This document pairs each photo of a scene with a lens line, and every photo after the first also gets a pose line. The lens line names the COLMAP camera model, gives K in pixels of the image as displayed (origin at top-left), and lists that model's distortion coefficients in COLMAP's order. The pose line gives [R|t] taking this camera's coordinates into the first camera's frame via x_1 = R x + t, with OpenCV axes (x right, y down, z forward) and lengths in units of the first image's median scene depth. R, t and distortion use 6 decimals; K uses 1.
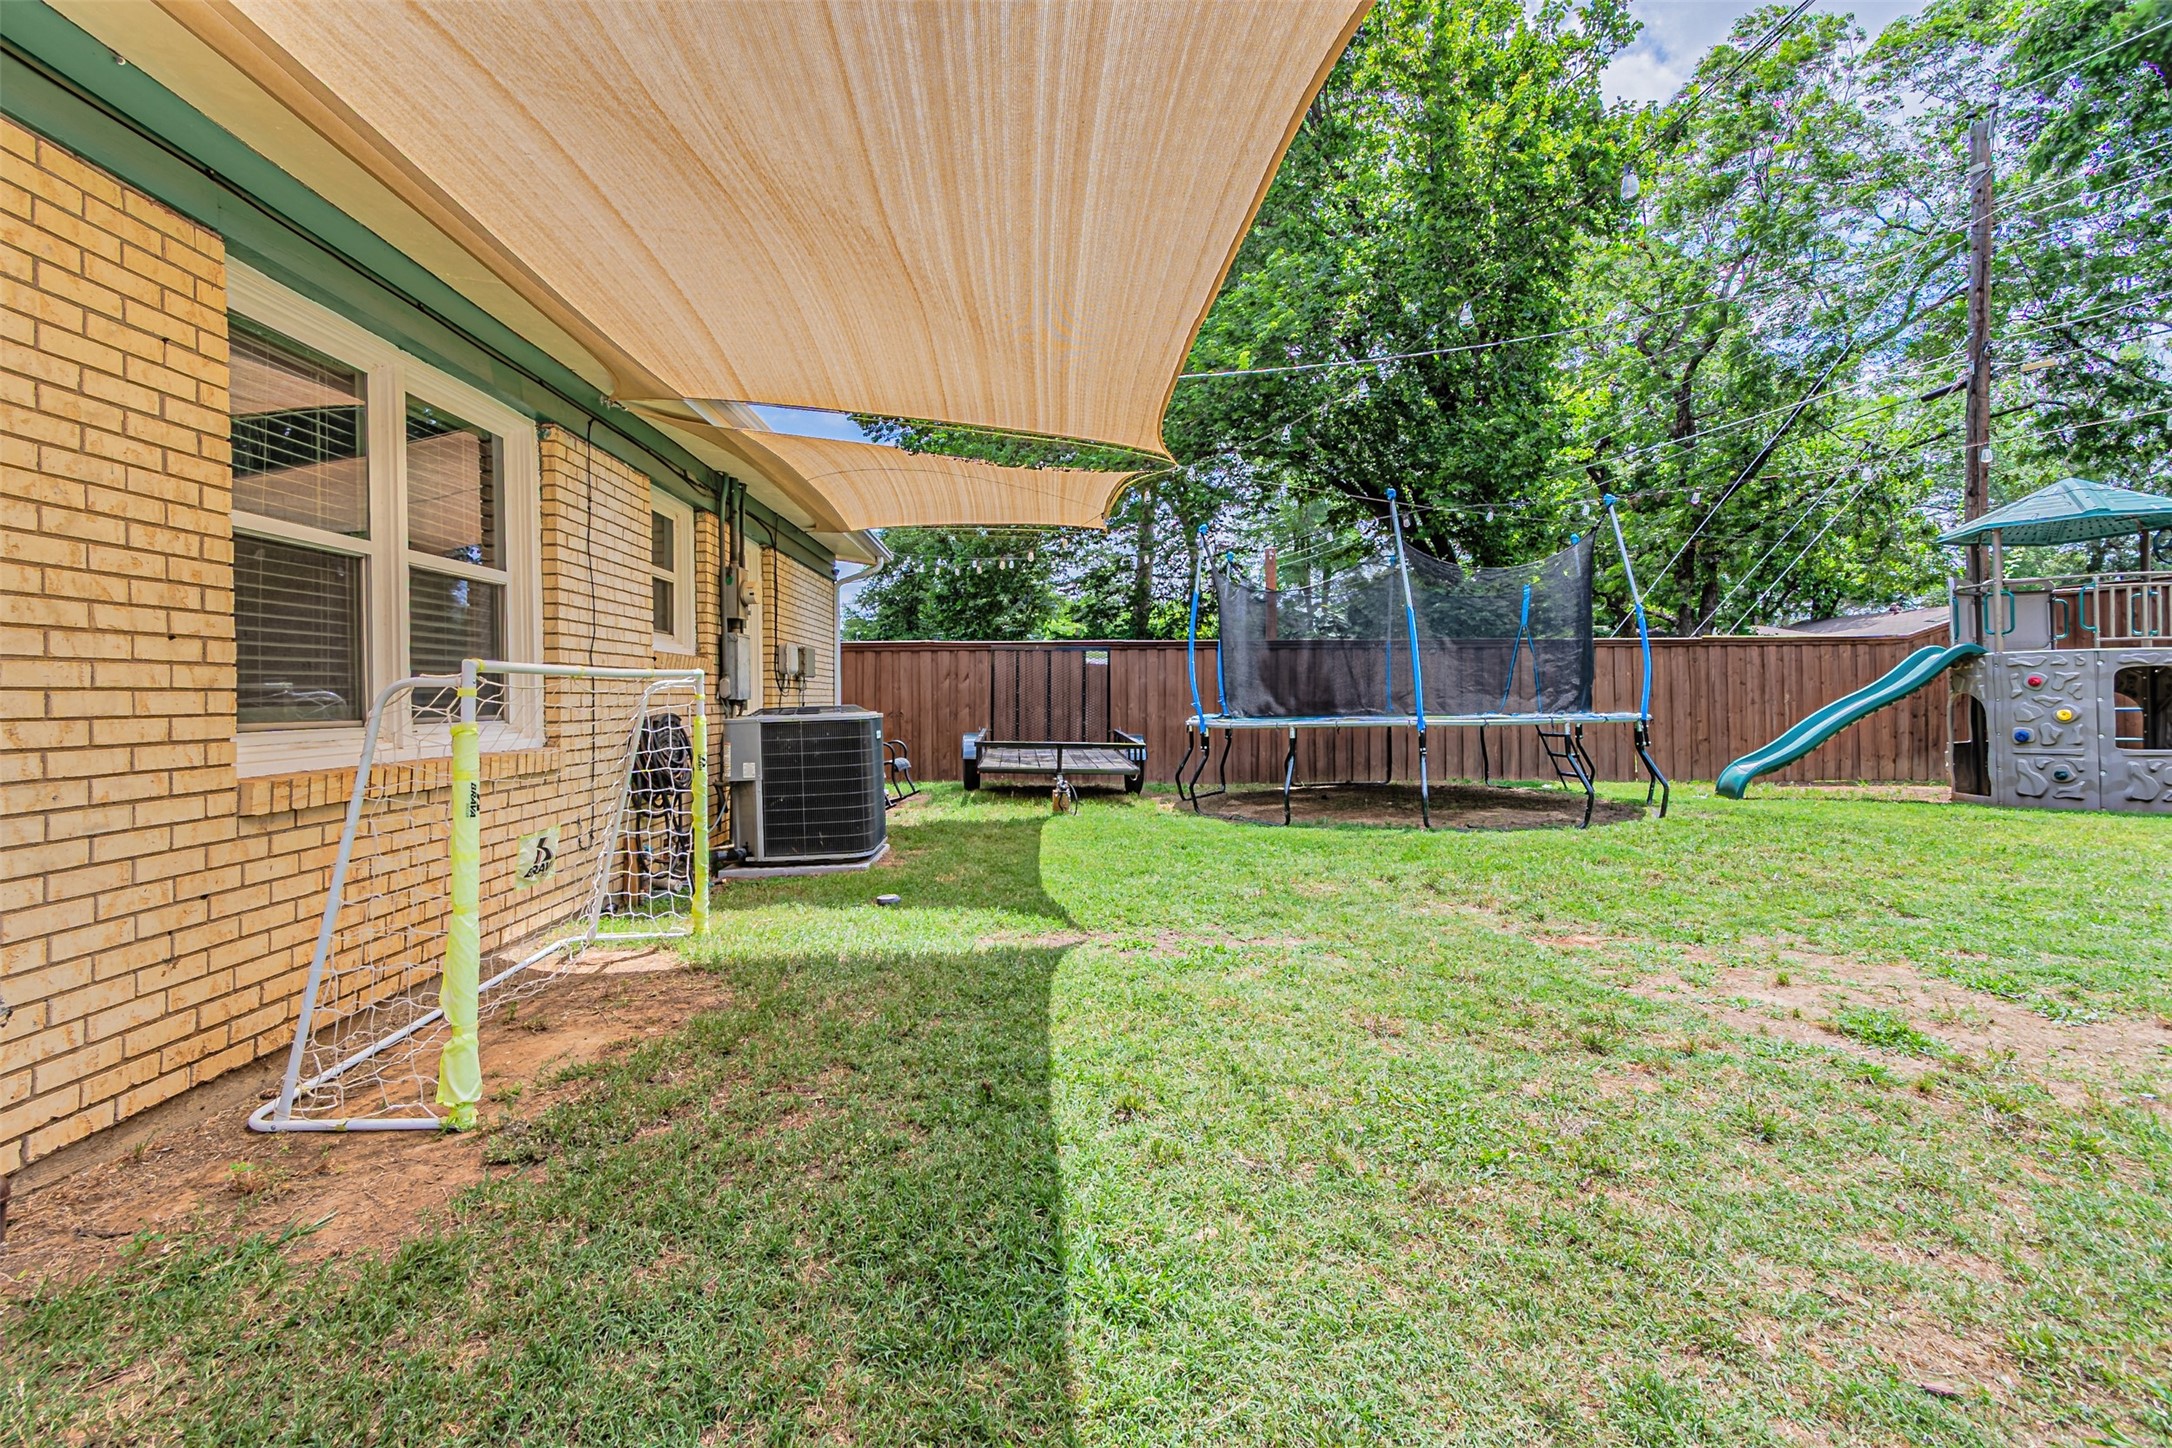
lens RADIAL K [[950.9, 0, 1094.8], [0, 950.9, 692.4], [0, 0, 1]] dist [0.007392, -0.002188]
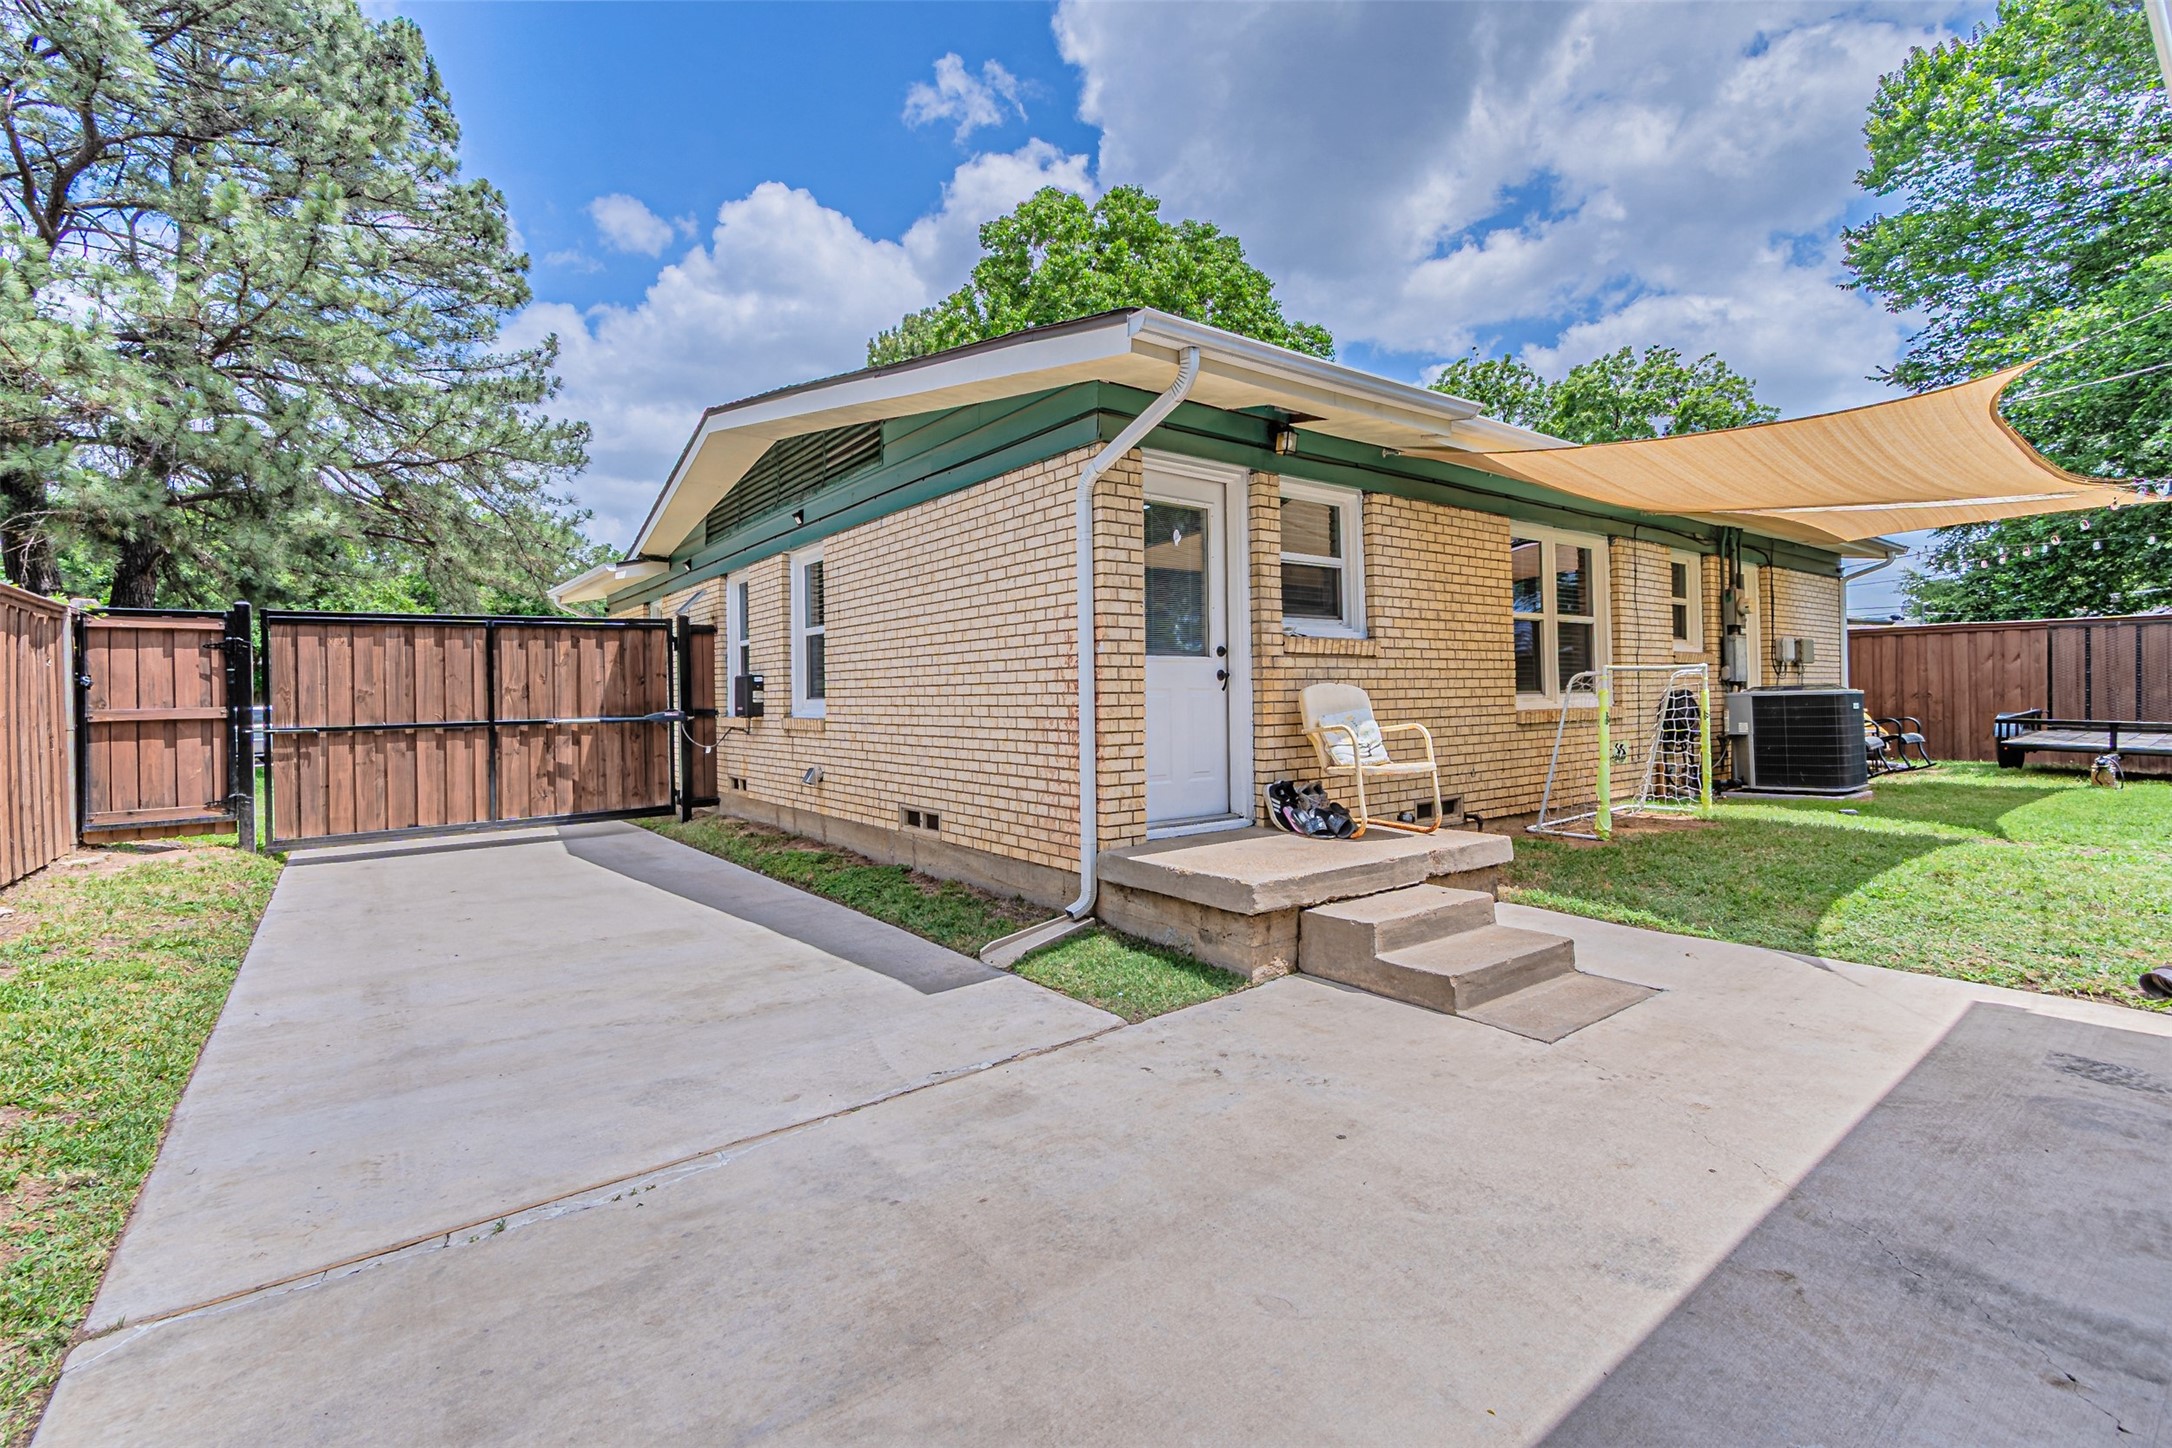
lens RADIAL K [[950.9, 0, 1056.4], [0, 950.9, 701.6], [0, 0, 1]] dist [0.007392, -0.002188]
pose [[0.542490, -0.002140, -0.840059, 0.264157], [0.017706, 0.999804, 0.008886, 0.006677], [0.839875, -0.019695, 0.542422, -0.612200]]
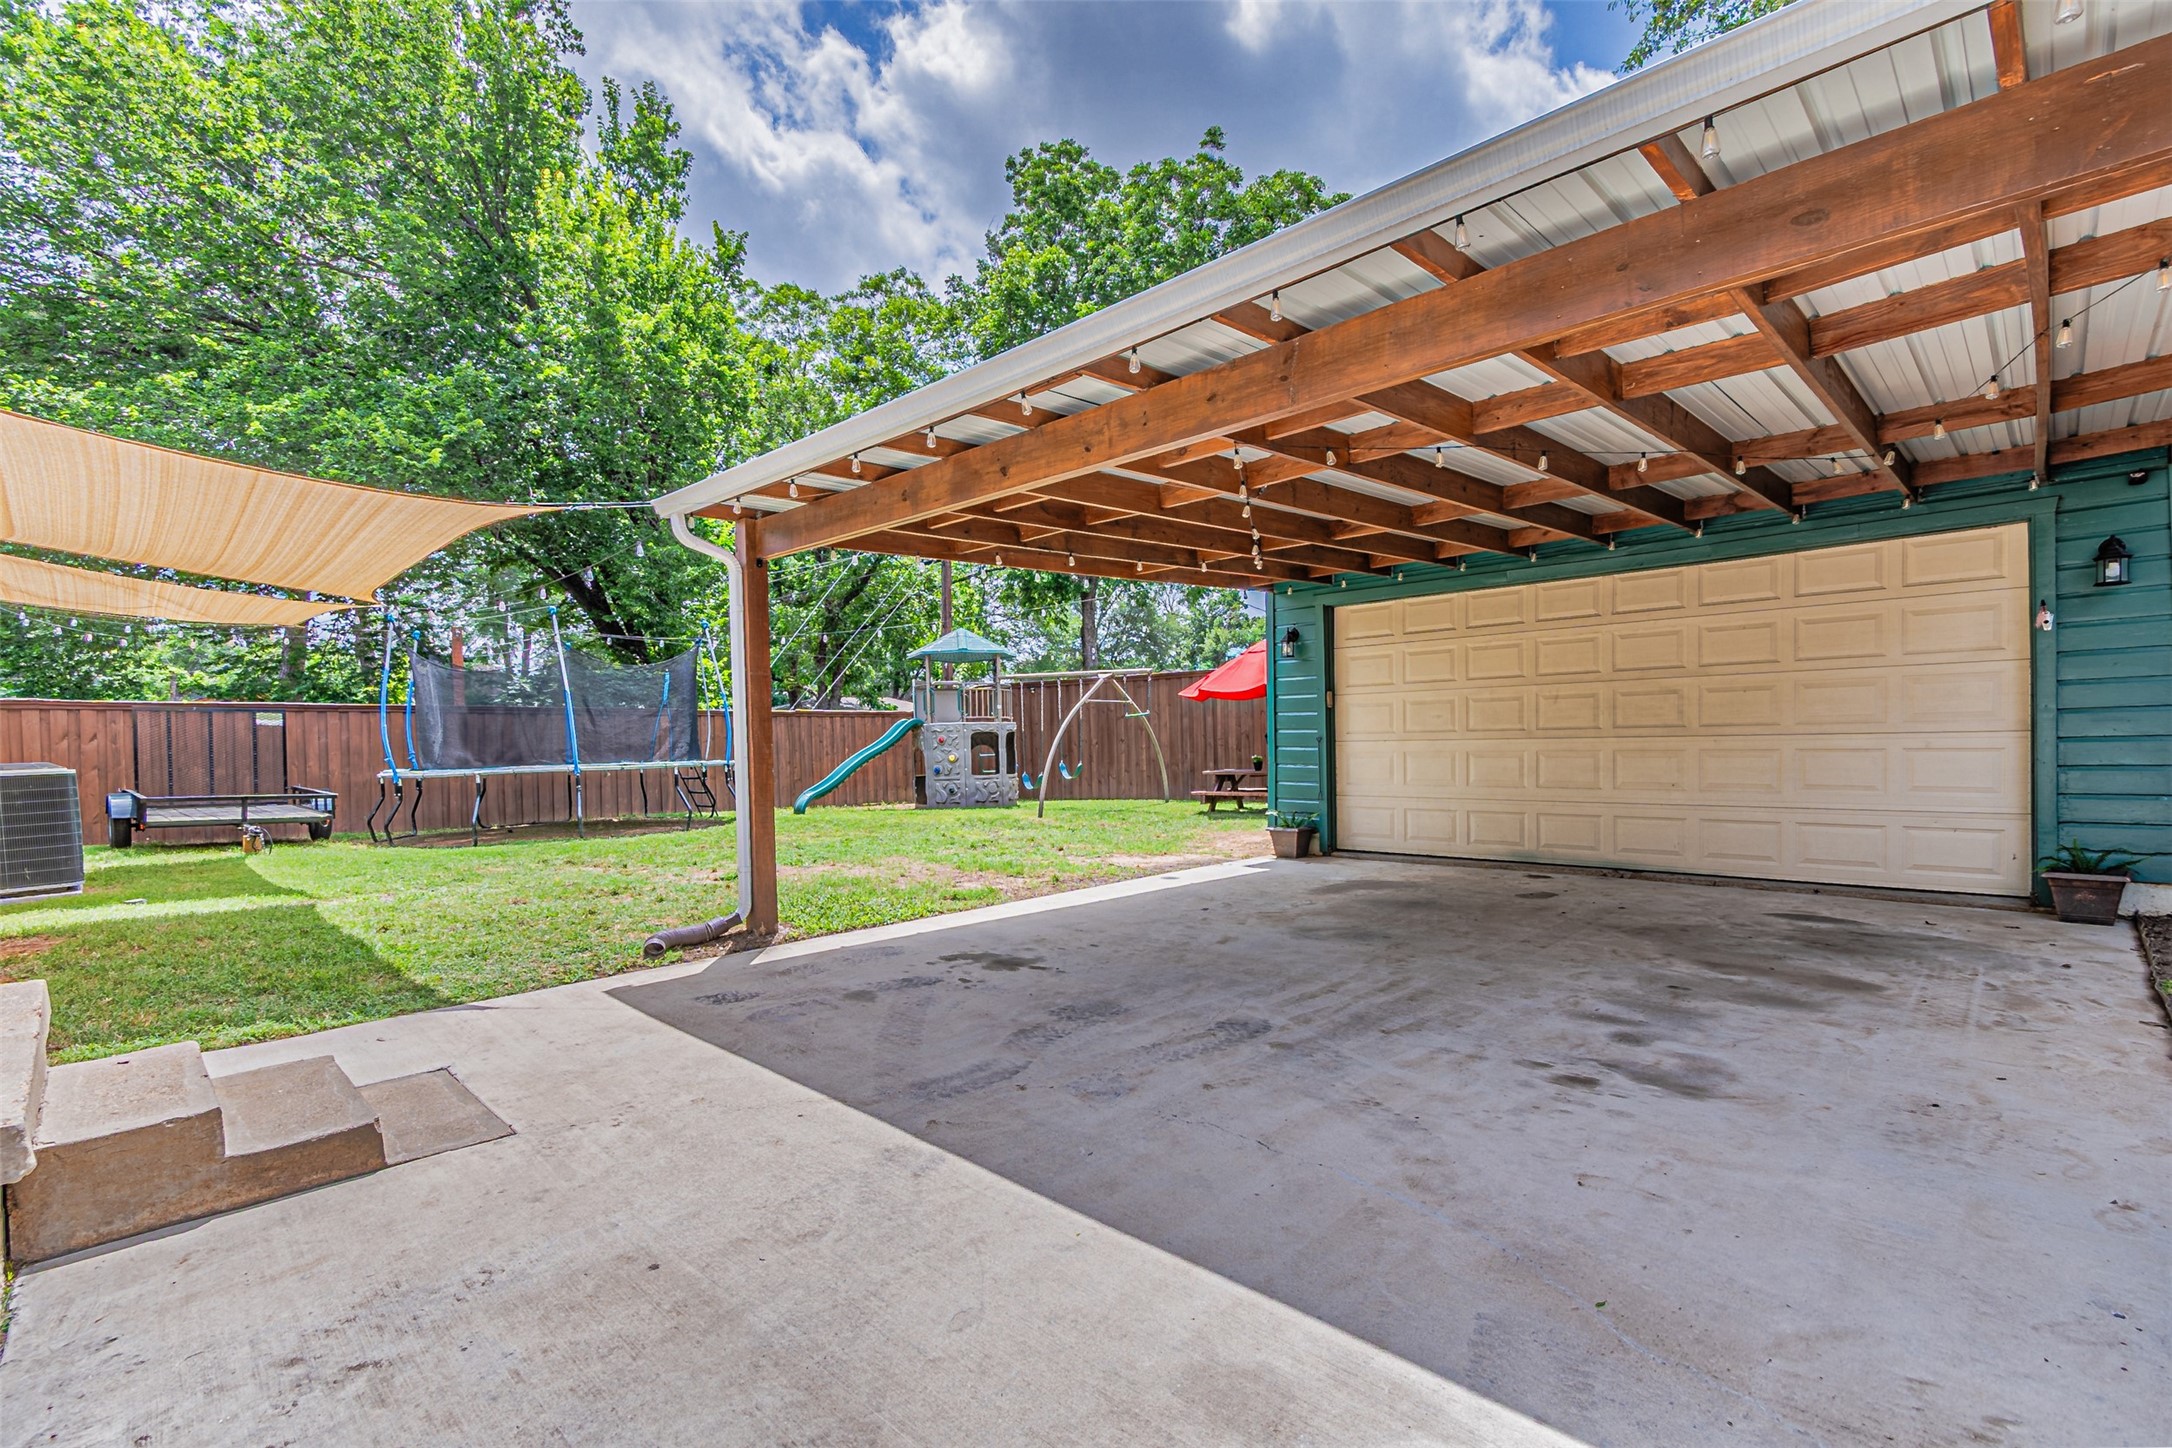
lens RADIAL K [[950.9, 0, 1047.8], [0, 950.9, 757.4], [0, 0, 1]] dist [0.007392, -0.002188]
pose [[0.745406, -0.014211, 0.666459, -0.107206], [0.010098, 0.999899, 0.010026, 0.007204], [-0.666534, -0.000744, 0.745474, -0.650913]]
